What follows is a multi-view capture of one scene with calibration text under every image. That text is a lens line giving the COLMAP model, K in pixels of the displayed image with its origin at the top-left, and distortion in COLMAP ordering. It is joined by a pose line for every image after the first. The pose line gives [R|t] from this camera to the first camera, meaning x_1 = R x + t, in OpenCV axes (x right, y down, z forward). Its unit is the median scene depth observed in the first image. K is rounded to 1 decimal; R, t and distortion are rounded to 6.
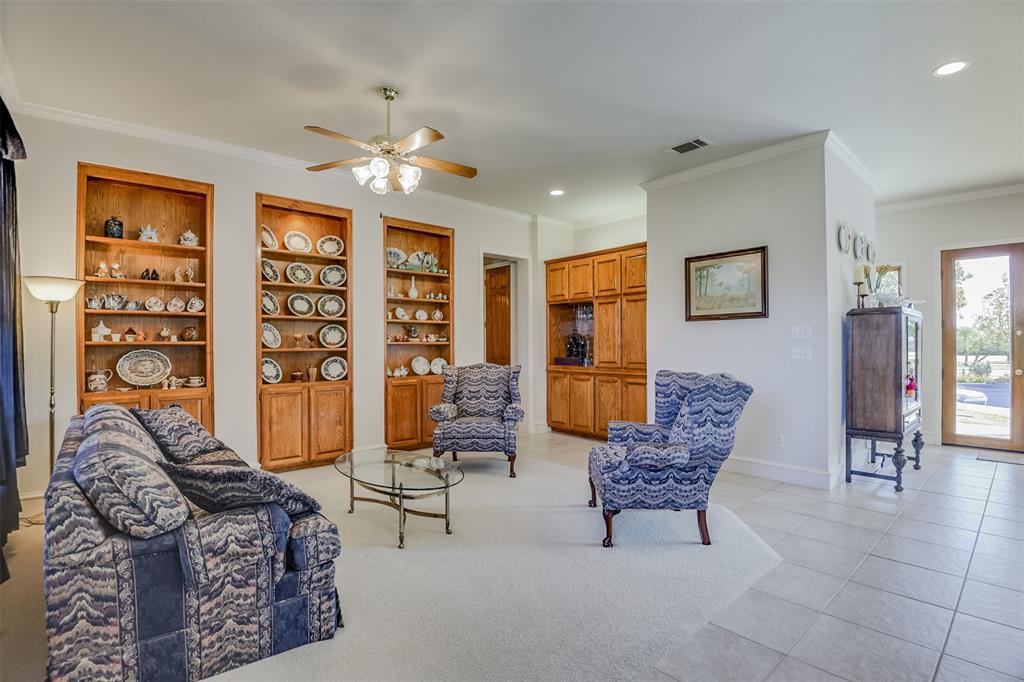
lens RADIAL K [[469.2, 0, 506.2], [0, 469.2, 342.3], [0, 0, 1]] dist [-0.011580, -0.024295]
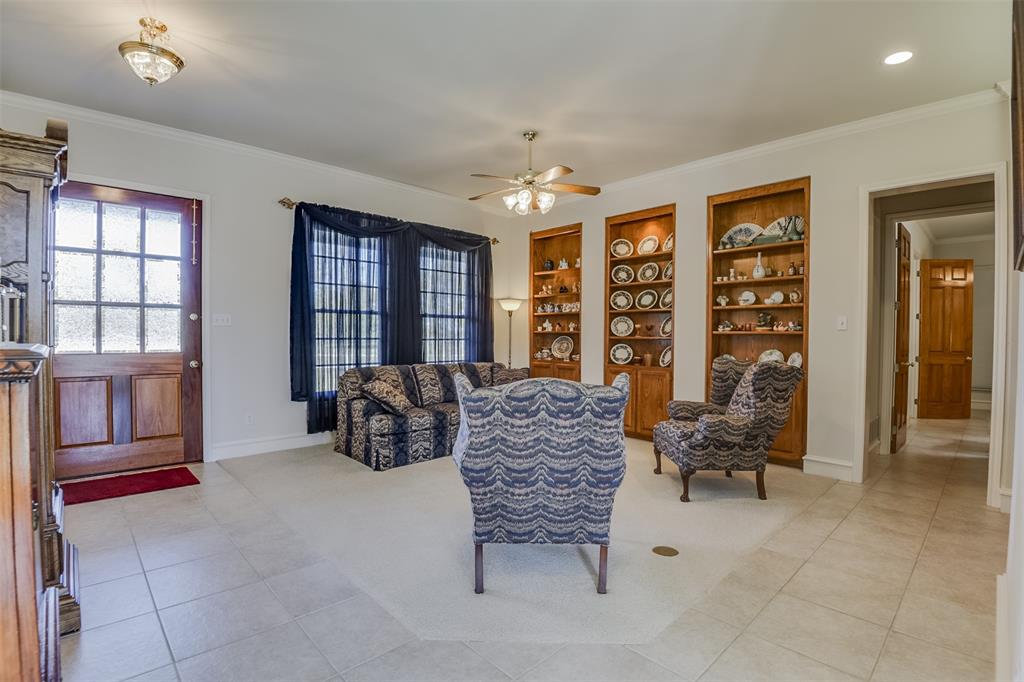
lens RADIAL K [[469.2, 0, 506.2], [0, 469.2, 342.3], [0, 0, 1]] dist [-0.011580, -0.024295]
pose [[0.041440, 0.021259, -0.998915, 0.720742], [-0.002262, 0.999773, 0.021183, 0.002718], [0.999138, 0.001382, 0.041479, 0.611553]]
